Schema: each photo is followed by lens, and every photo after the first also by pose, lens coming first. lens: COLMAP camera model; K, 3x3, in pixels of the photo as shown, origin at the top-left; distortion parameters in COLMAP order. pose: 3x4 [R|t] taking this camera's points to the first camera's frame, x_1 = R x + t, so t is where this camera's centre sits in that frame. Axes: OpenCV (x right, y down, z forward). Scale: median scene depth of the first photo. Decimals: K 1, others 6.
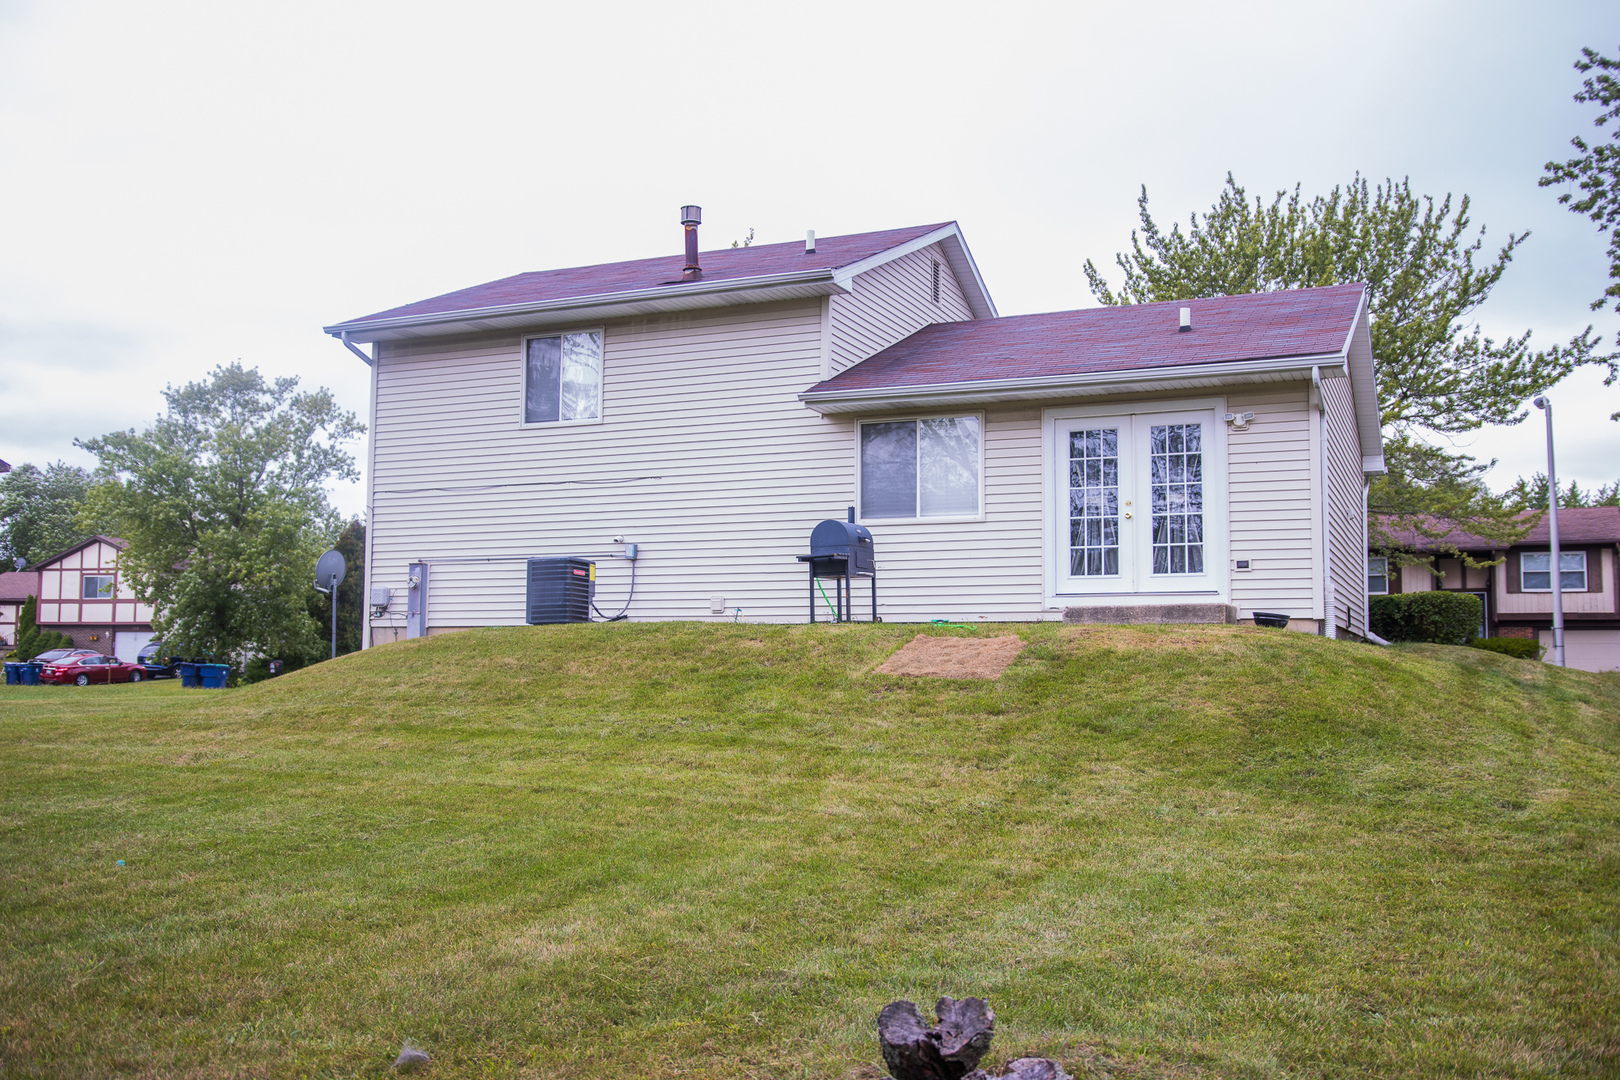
lens RADIAL K [[1443.4, 0, 810.0], [0, 1443.4, 540.0], [0, 0, 1]] dist [-0.008846, 0.001513]
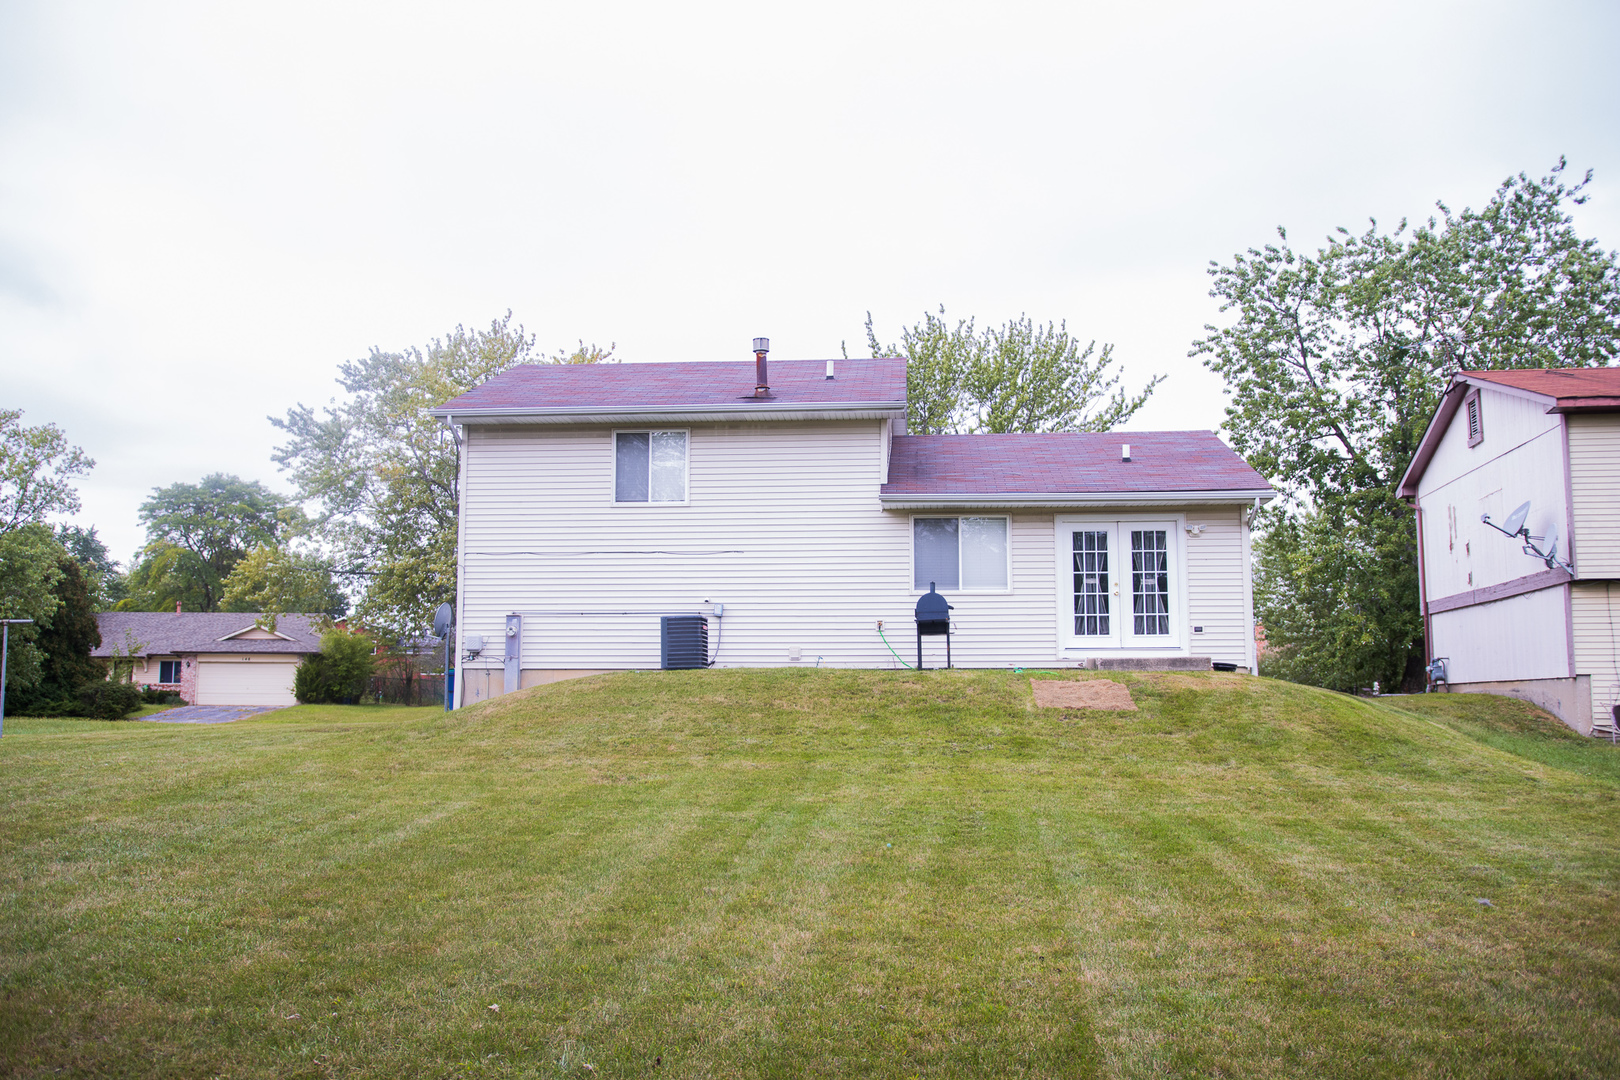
lens RADIAL K [[1305.2, 0, 810.0], [0, 1305.2, 540.0], [0, 0, 1]] dist [-0.055044, -0.000226]
pose [[0.947081, 0.033272, 0.319266, -0.433904], [-0.023460, 0.999128, -0.034531, -0.016316], [-0.320136, 0.025214, 0.947036, -0.105000]]
